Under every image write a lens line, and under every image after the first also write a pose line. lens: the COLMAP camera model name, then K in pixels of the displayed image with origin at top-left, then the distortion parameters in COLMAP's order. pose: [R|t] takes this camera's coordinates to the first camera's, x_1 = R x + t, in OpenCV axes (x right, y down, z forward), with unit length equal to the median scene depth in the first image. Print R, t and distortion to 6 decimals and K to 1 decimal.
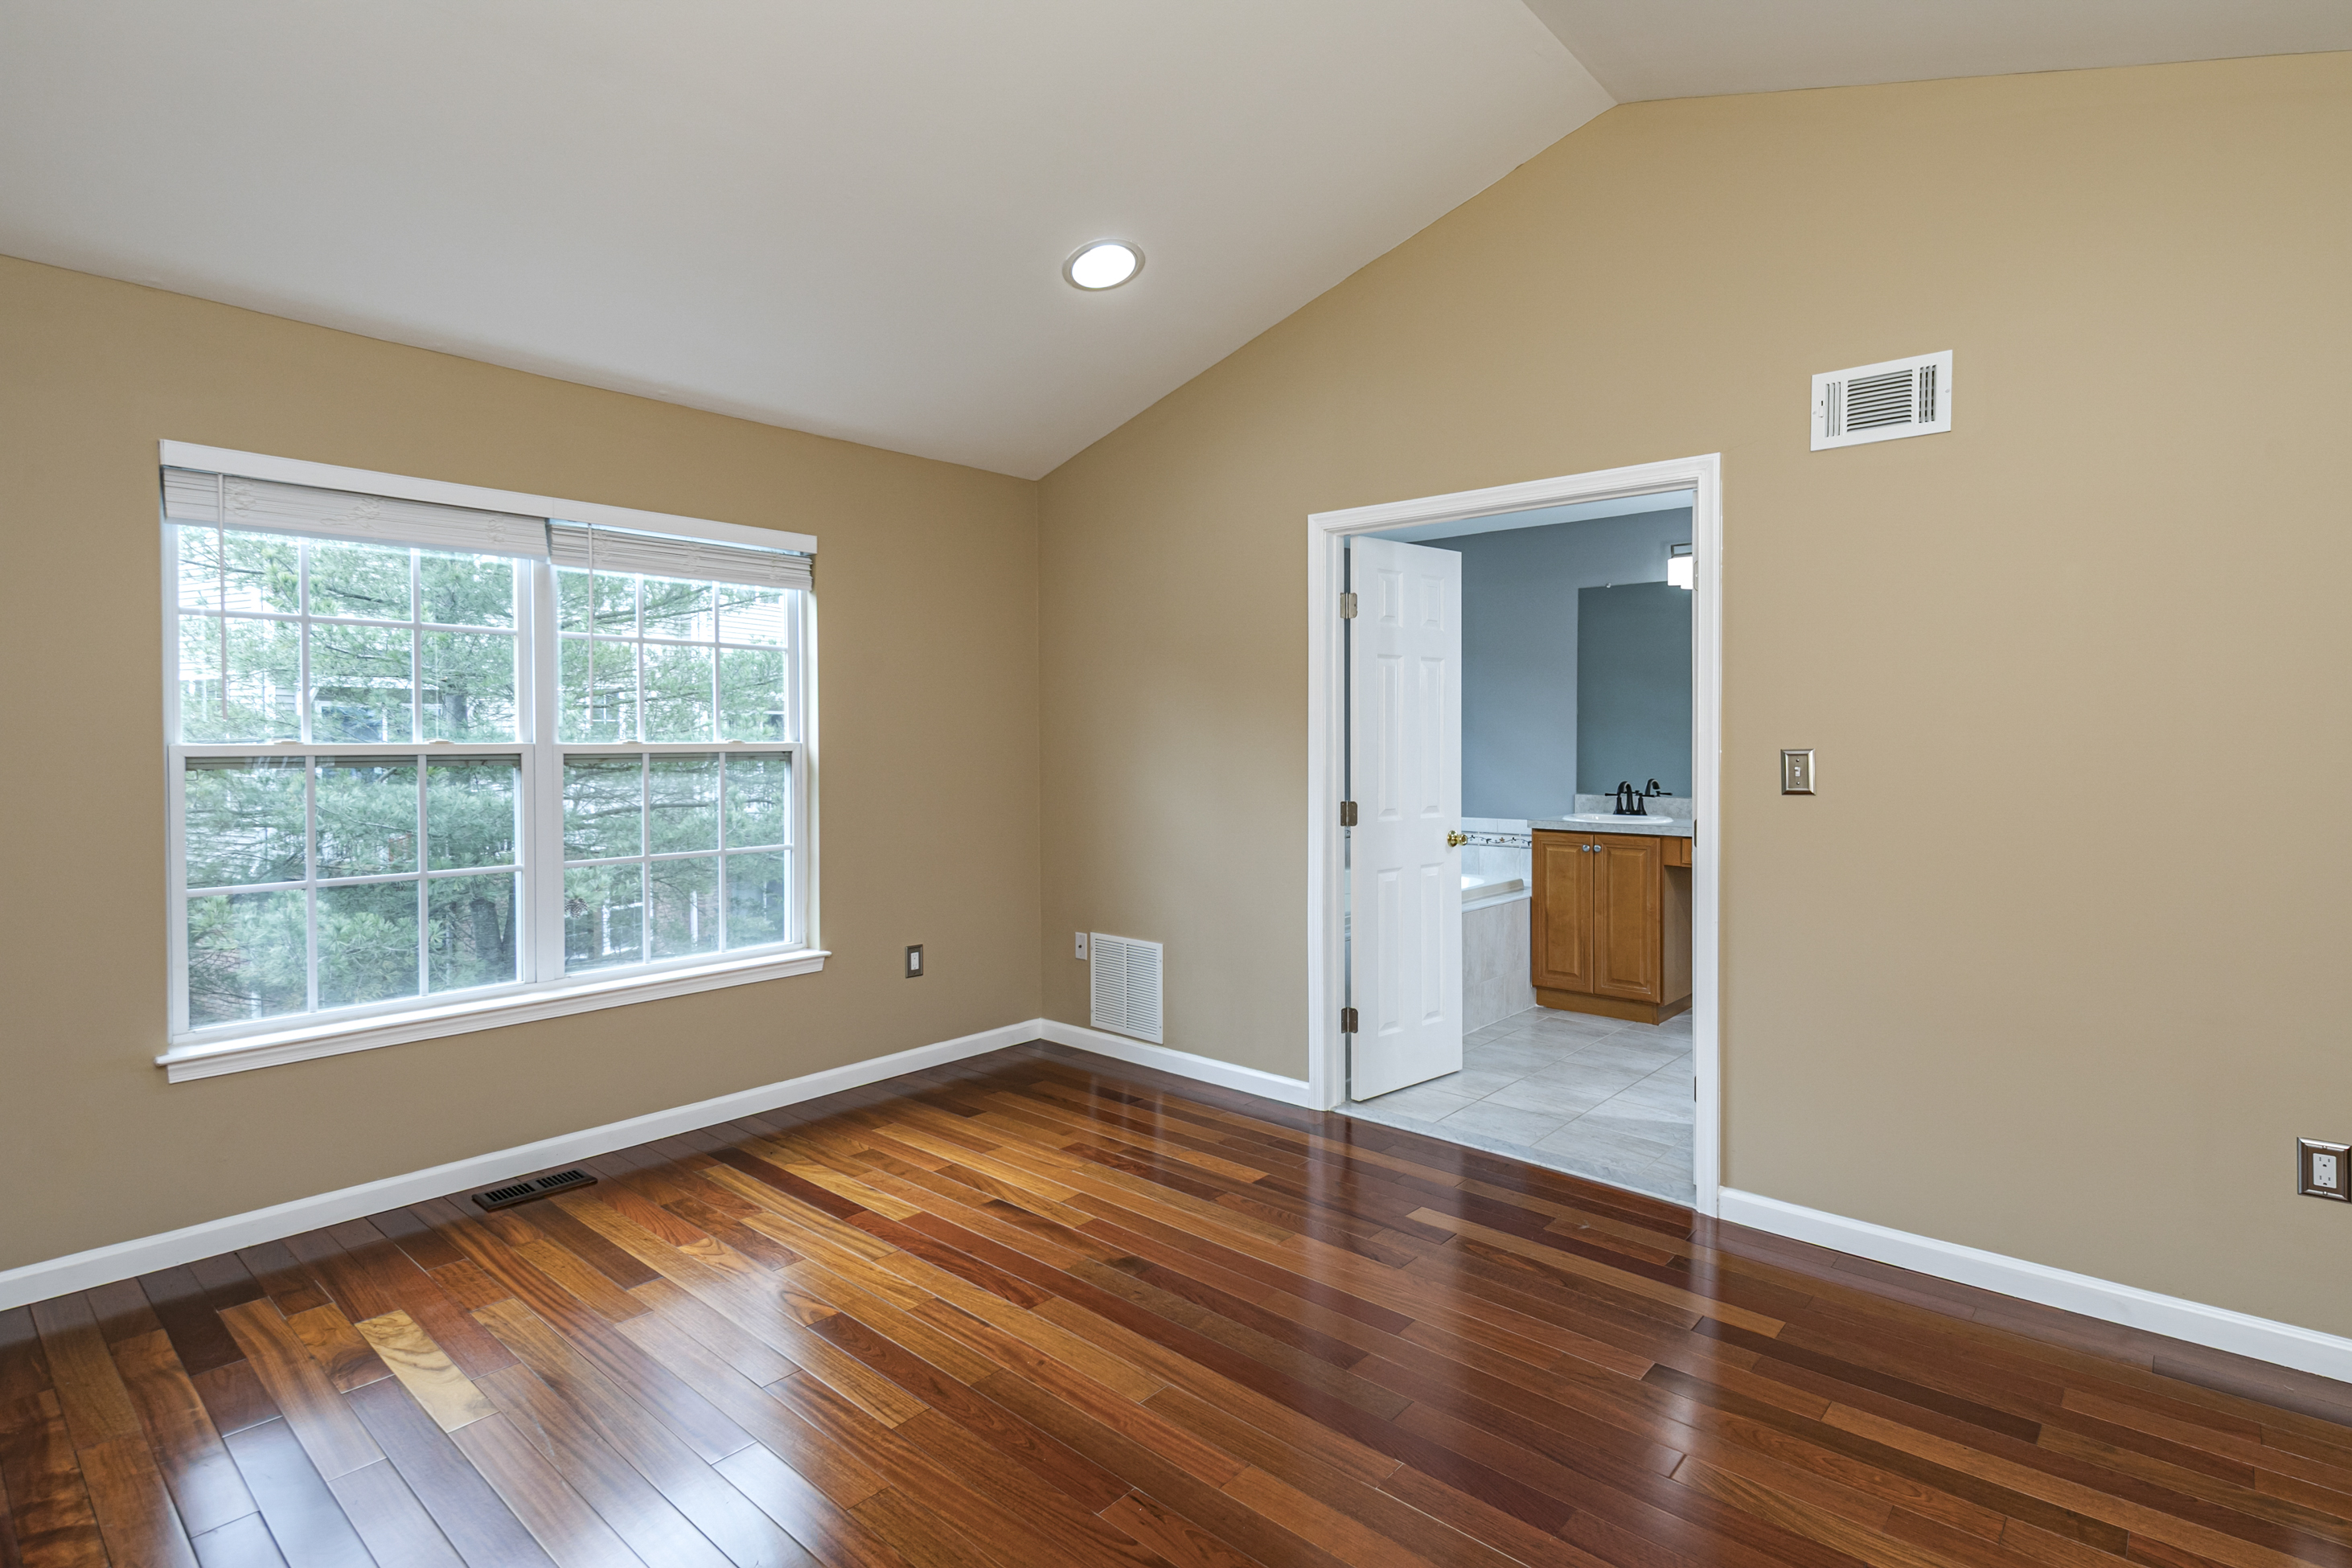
lens RADIAL K [[1149.6, 0, 1178.6], [0, 1149.6, 751.7], [0, 0, 1]] dist [0.002506, 0.000118]
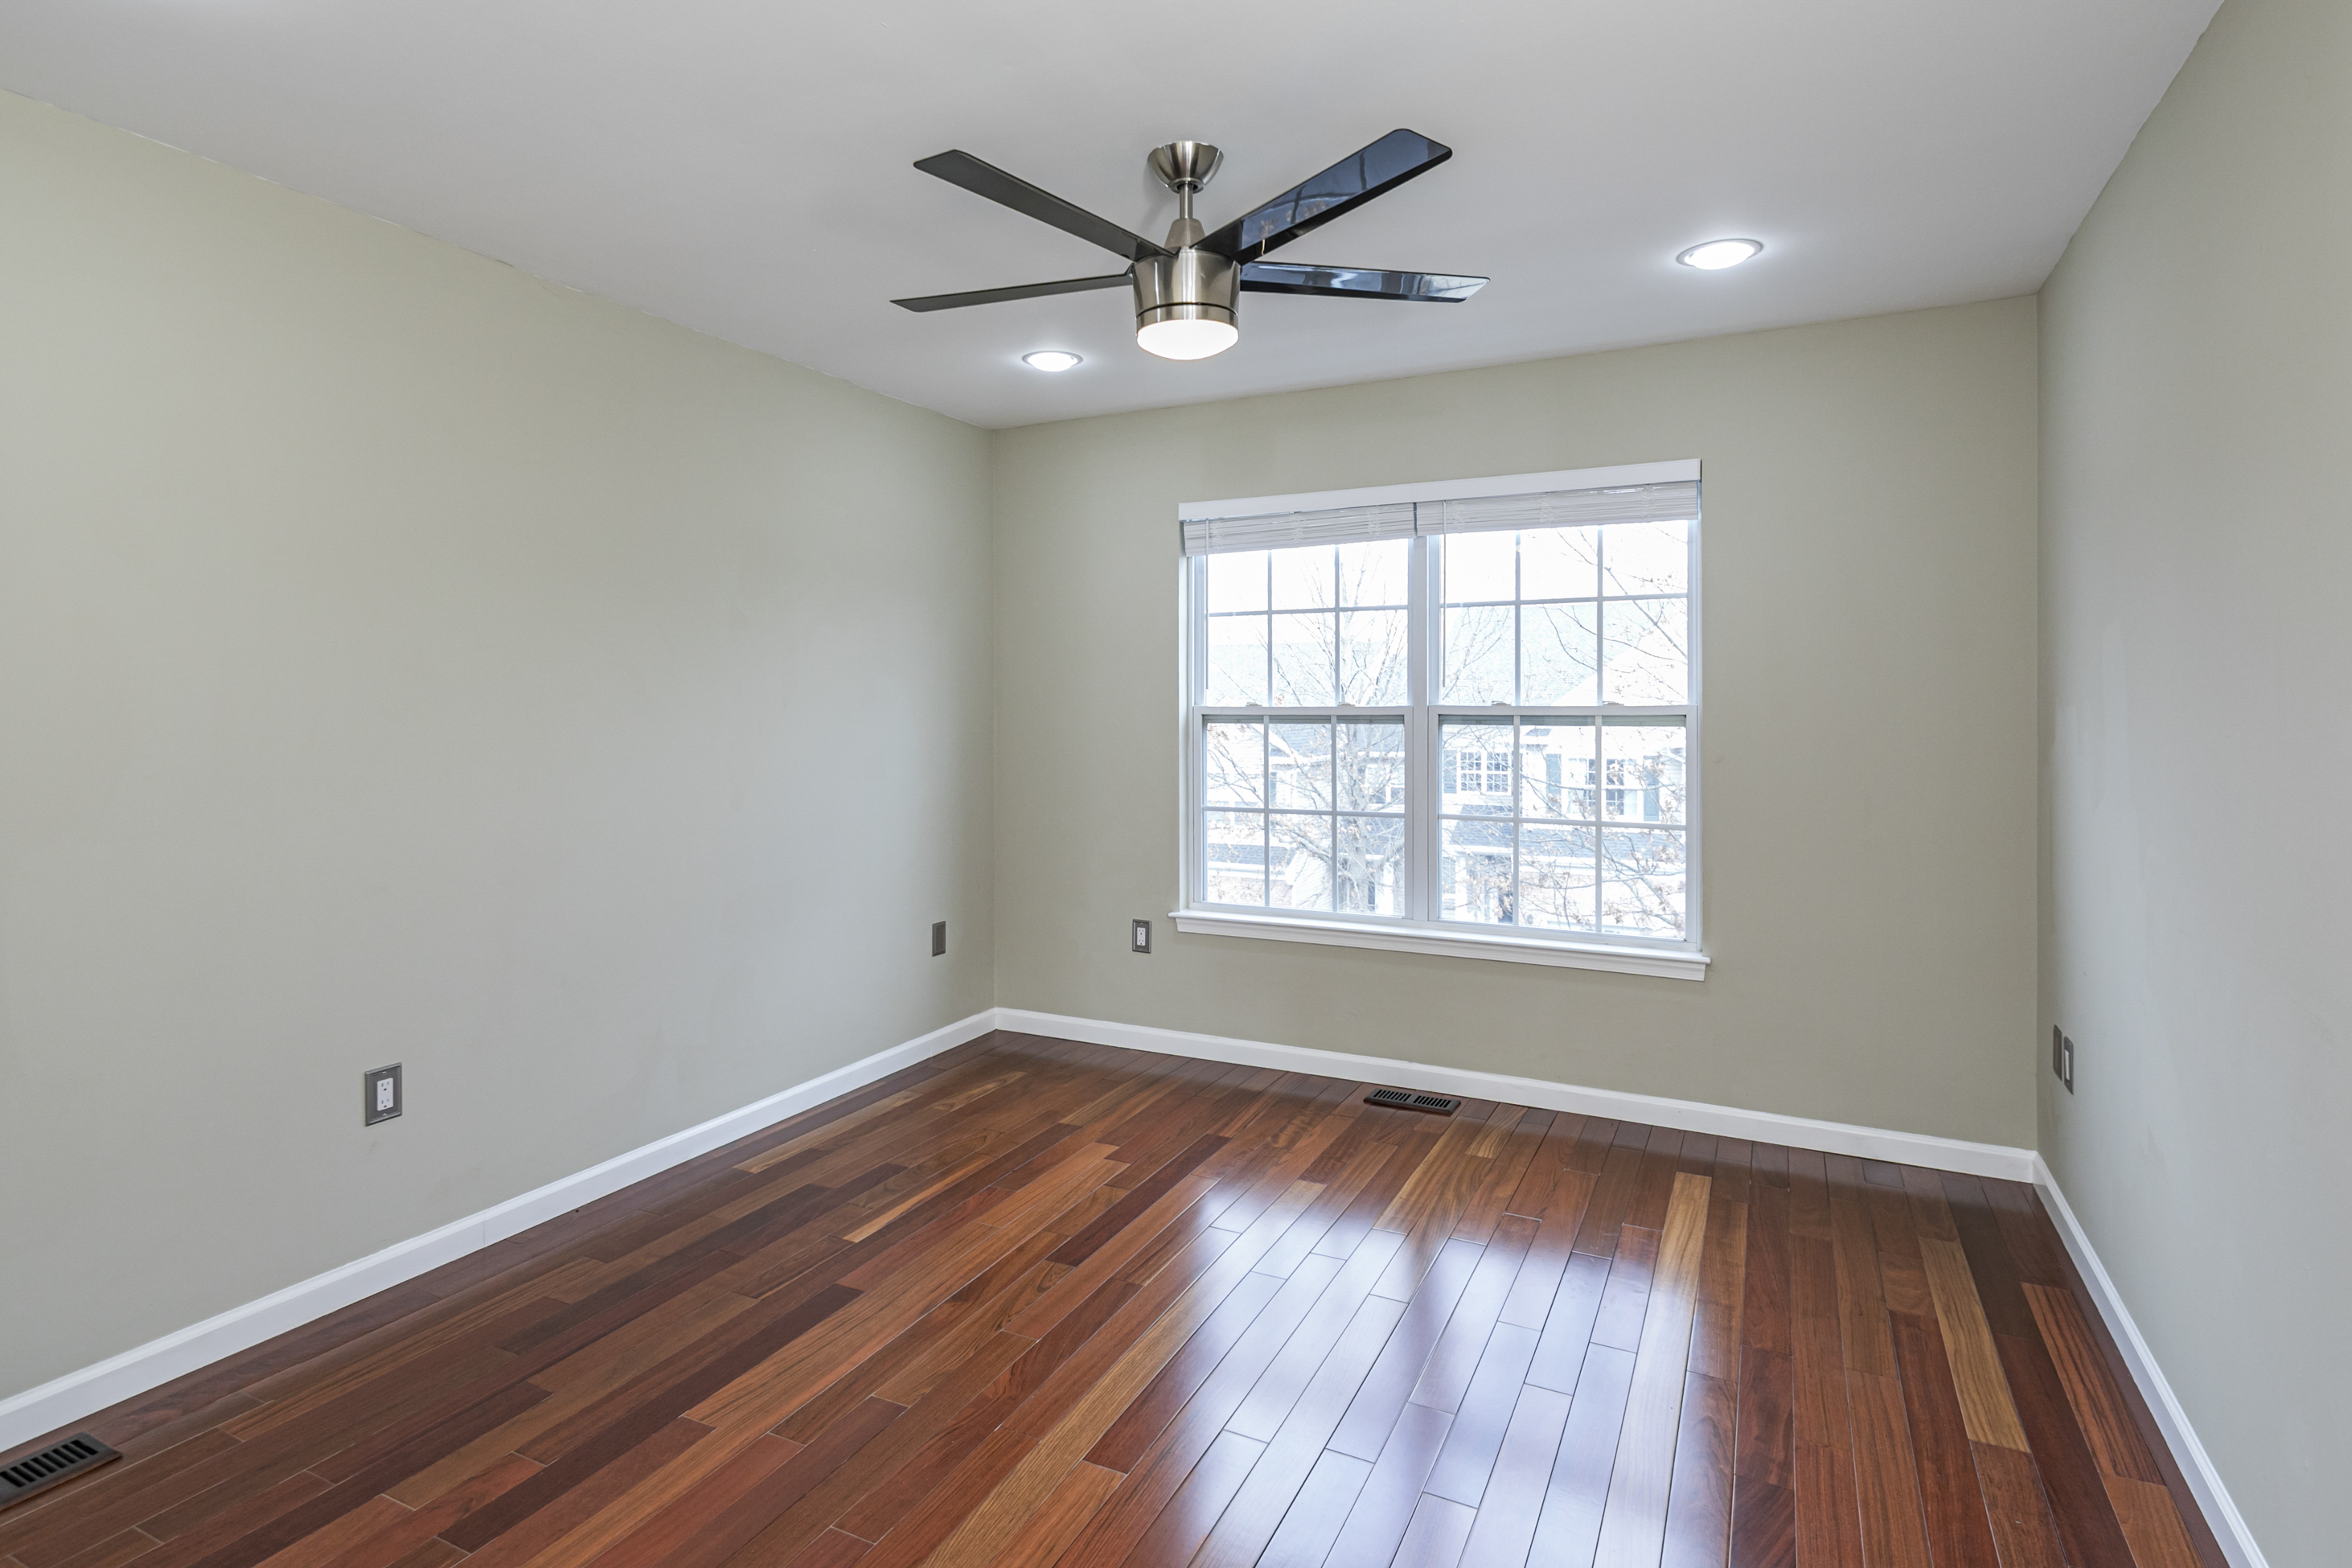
lens RADIAL K [[1147.6, 0, 1180.3], [0, 1147.6, 717.6], [0, 0, 1]] dist [0.000106, 0.000016]
pose [[0.242096, 0.015873, -0.970122, 0.468362], [-0.001793, 0.999872, 0.015913, -0.012871], [0.970251, -0.002113, 0.242093, 0.514889]]
